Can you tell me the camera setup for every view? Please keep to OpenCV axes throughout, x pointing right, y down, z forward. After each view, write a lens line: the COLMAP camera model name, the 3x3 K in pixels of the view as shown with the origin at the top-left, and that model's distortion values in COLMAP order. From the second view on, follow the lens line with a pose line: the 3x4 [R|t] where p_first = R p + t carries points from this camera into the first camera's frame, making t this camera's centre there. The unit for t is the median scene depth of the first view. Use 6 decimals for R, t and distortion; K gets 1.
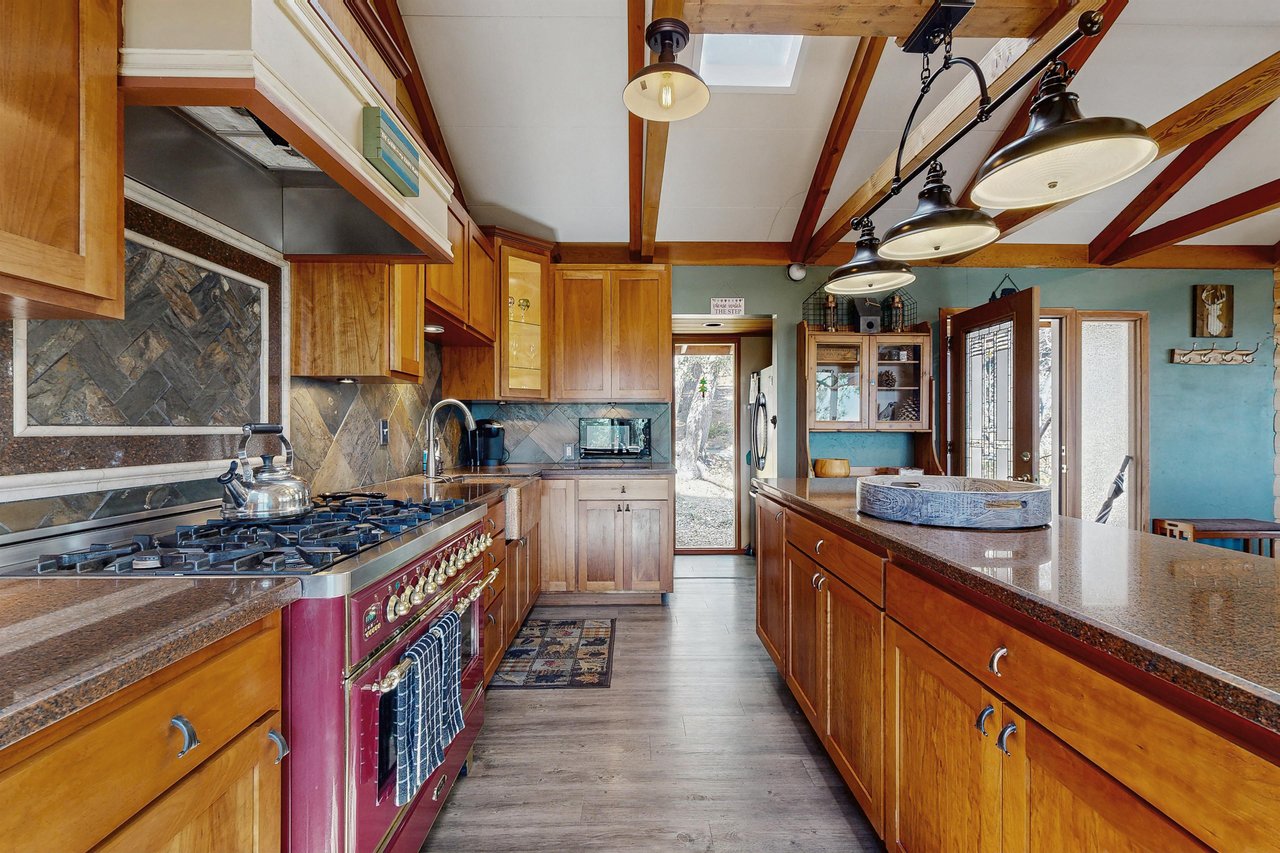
lens RADIAL K [[558.1, 0, 644.1], [0, 558.1, 426.9], [0, 0, 1]] dist [0.001149, 0.000258]
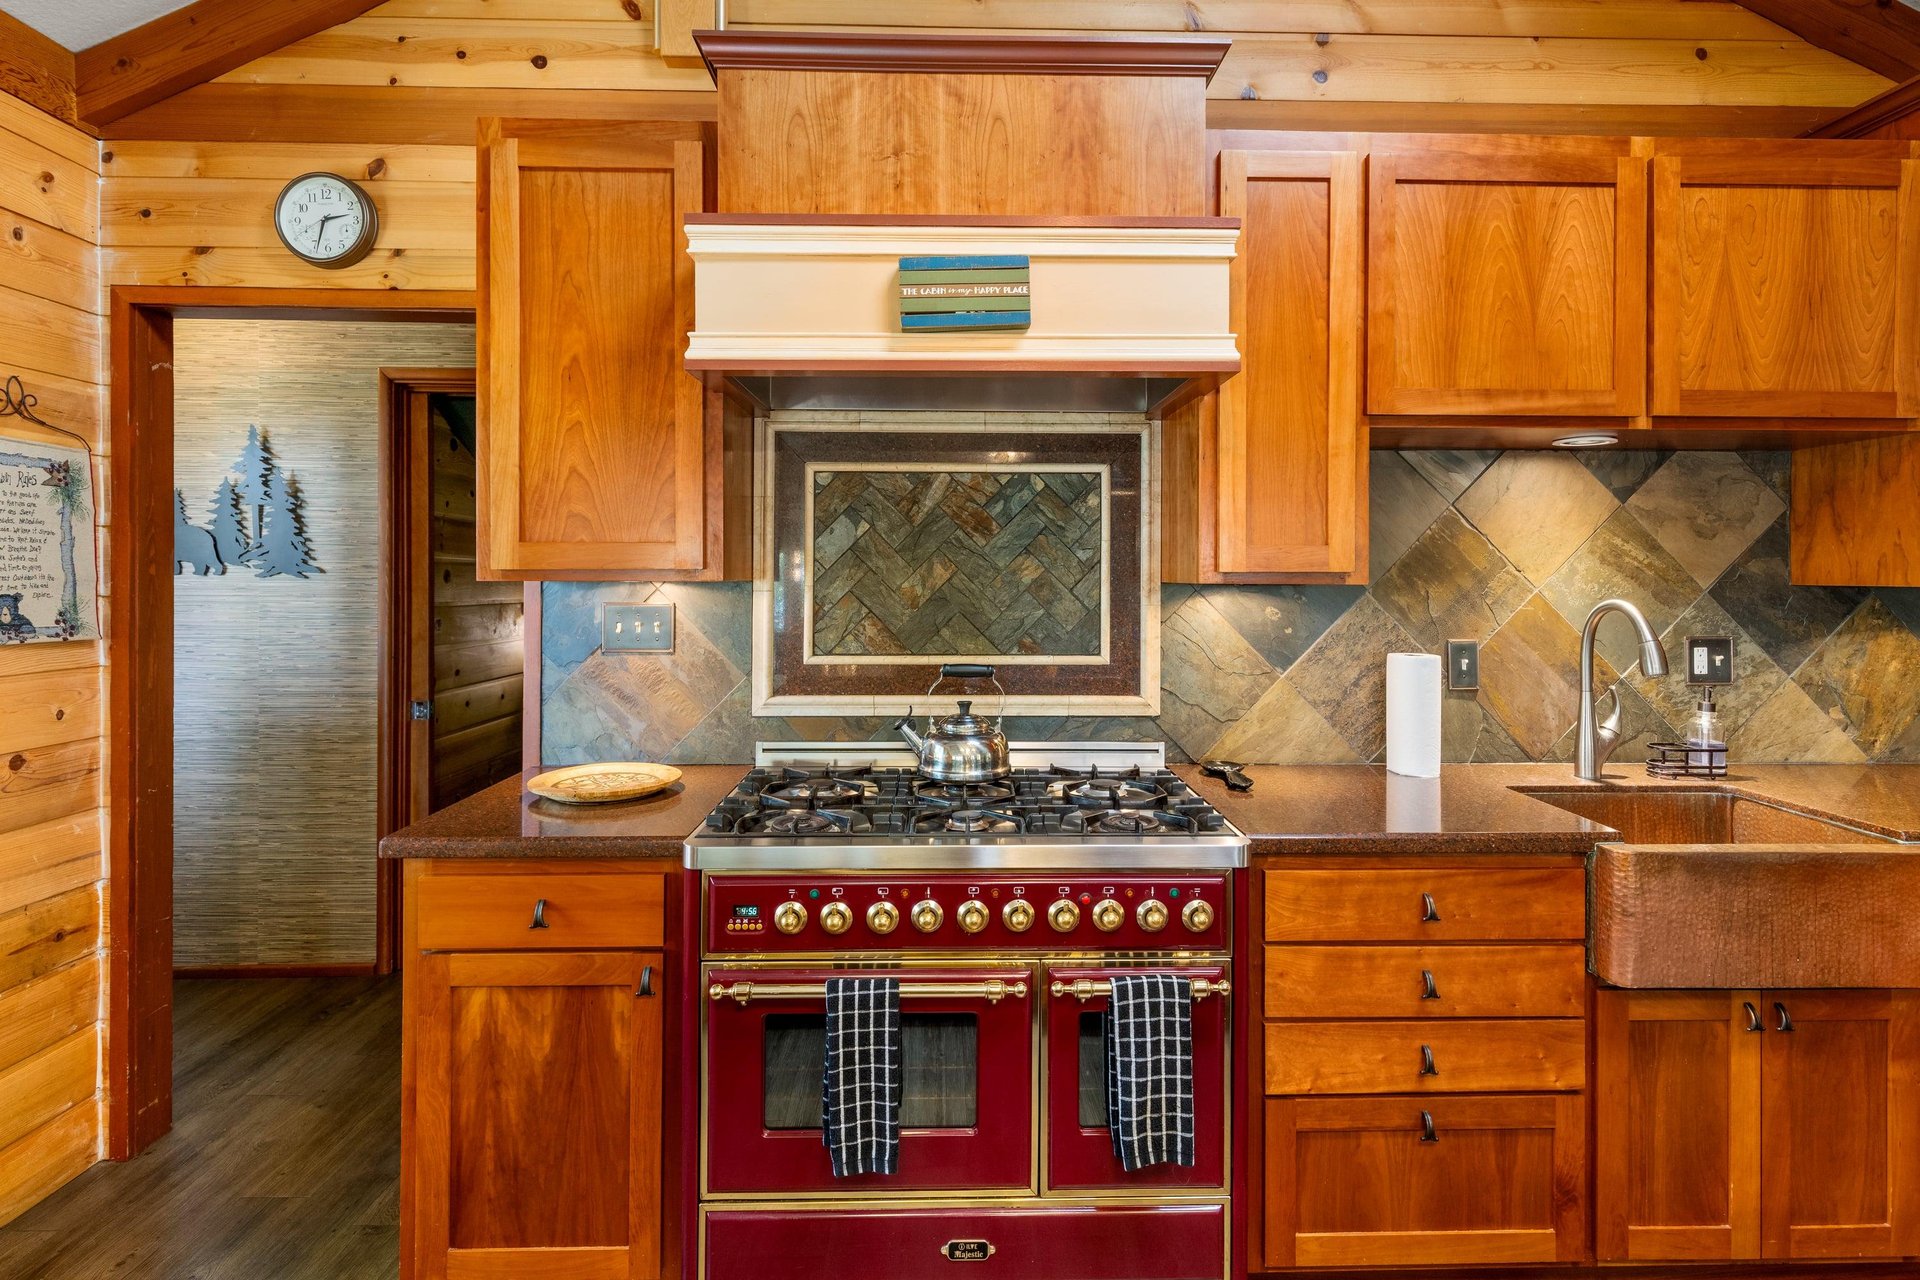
lens RADIAL K [[939.7, 0, 977.3], [0, 939.7, 570.5], [0, 0, 1]] dist [0.006454, -0.000701]
pose [[0.003945, 0.004115, -0.999984, 0.449295], [-0.000413, 0.999991, 0.004114, -0.092845], [0.999992, 0.000397, 0.003947, 0.638713]]
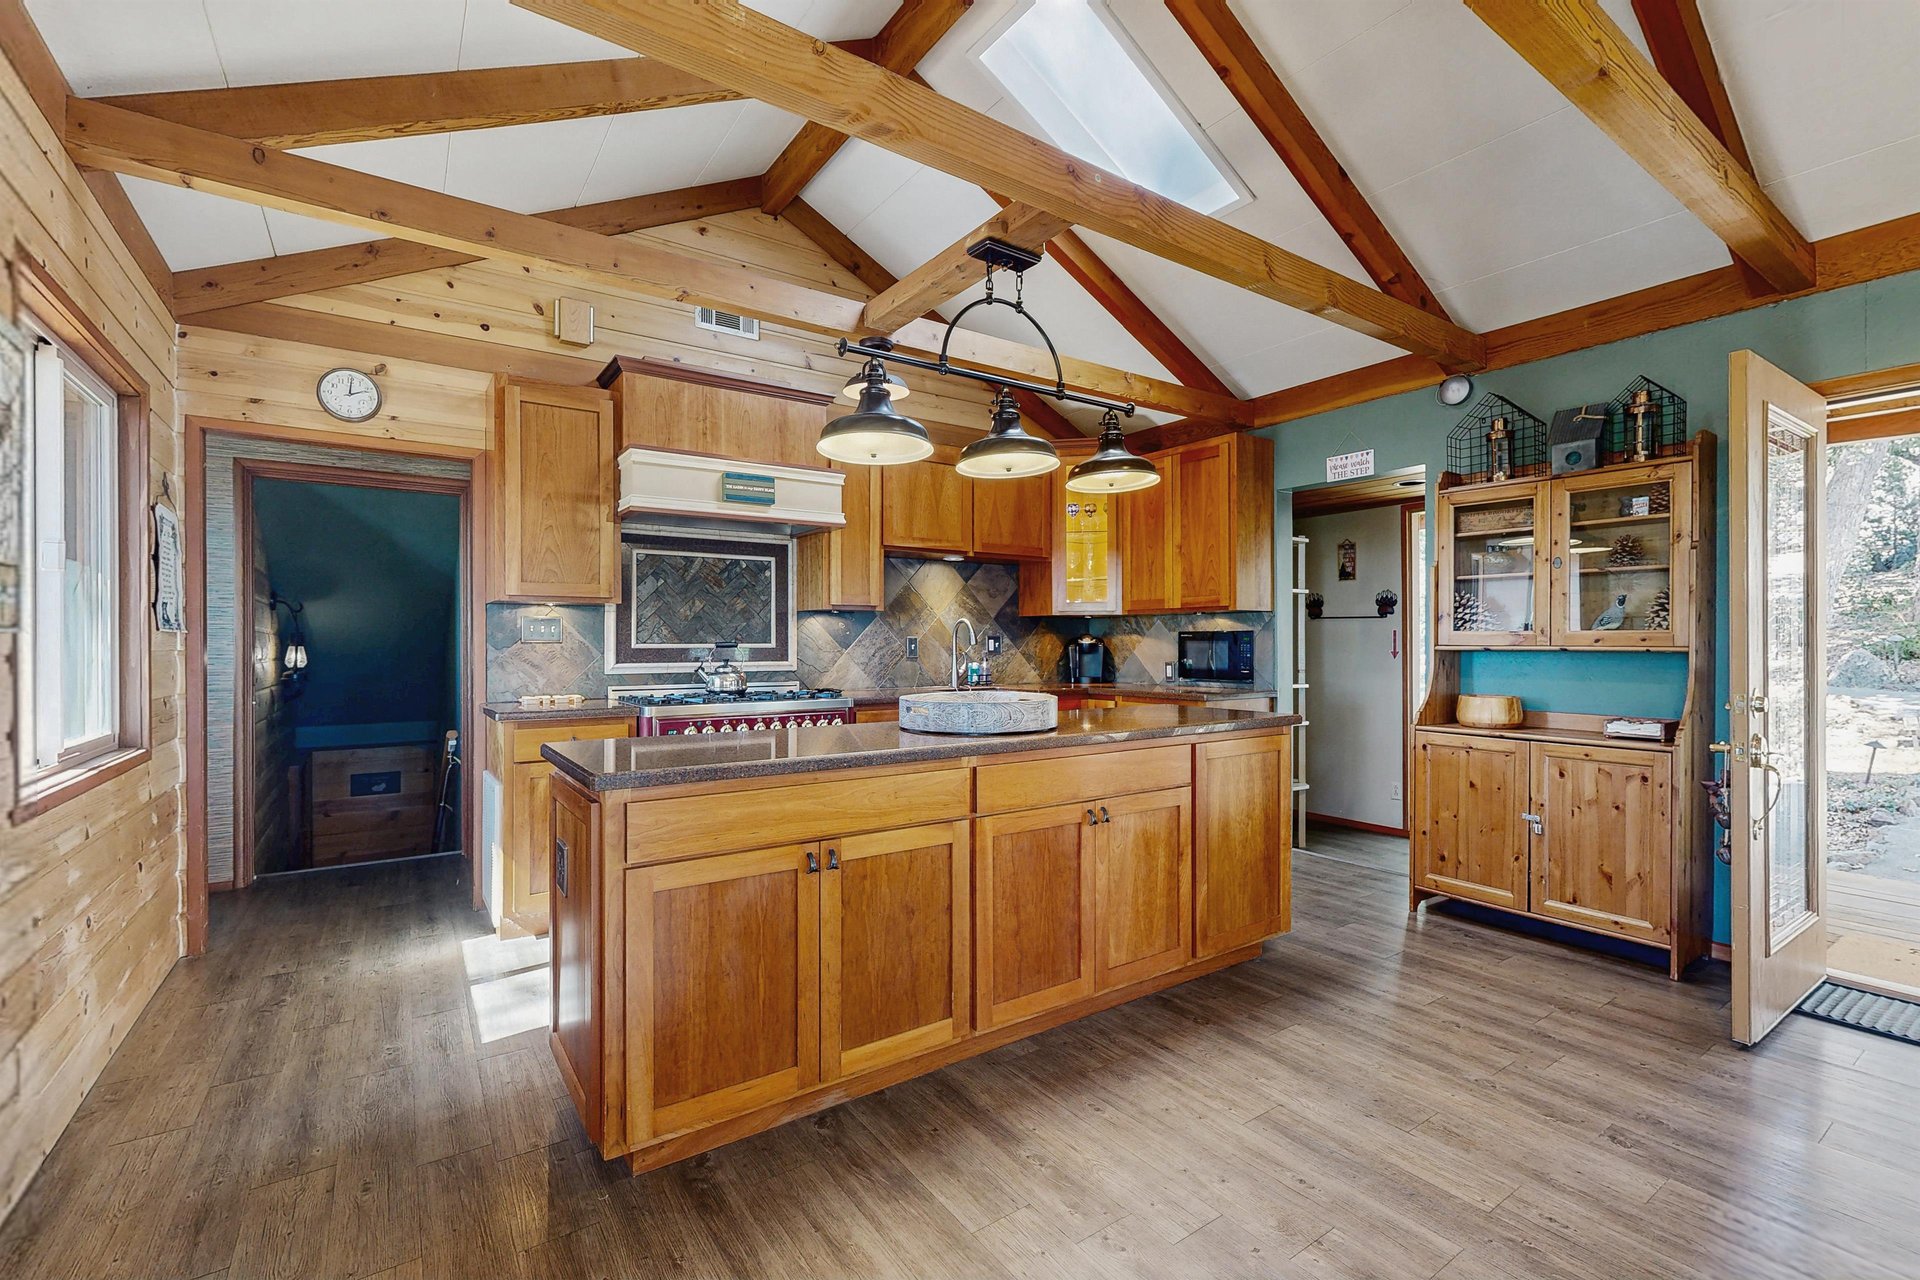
lens RADIAL K [[837.2, 0, 958.8], [0, 837.2, 641.5], [0, 0, 1]] dist [0.001149, 0.000258]
pose [[0.551714, -0.000819, -0.834033, 1.321768], [0.002037, 0.999998, 0.000365, -0.004870], [0.834031, -0.001900, 0.551715, 0.065984]]
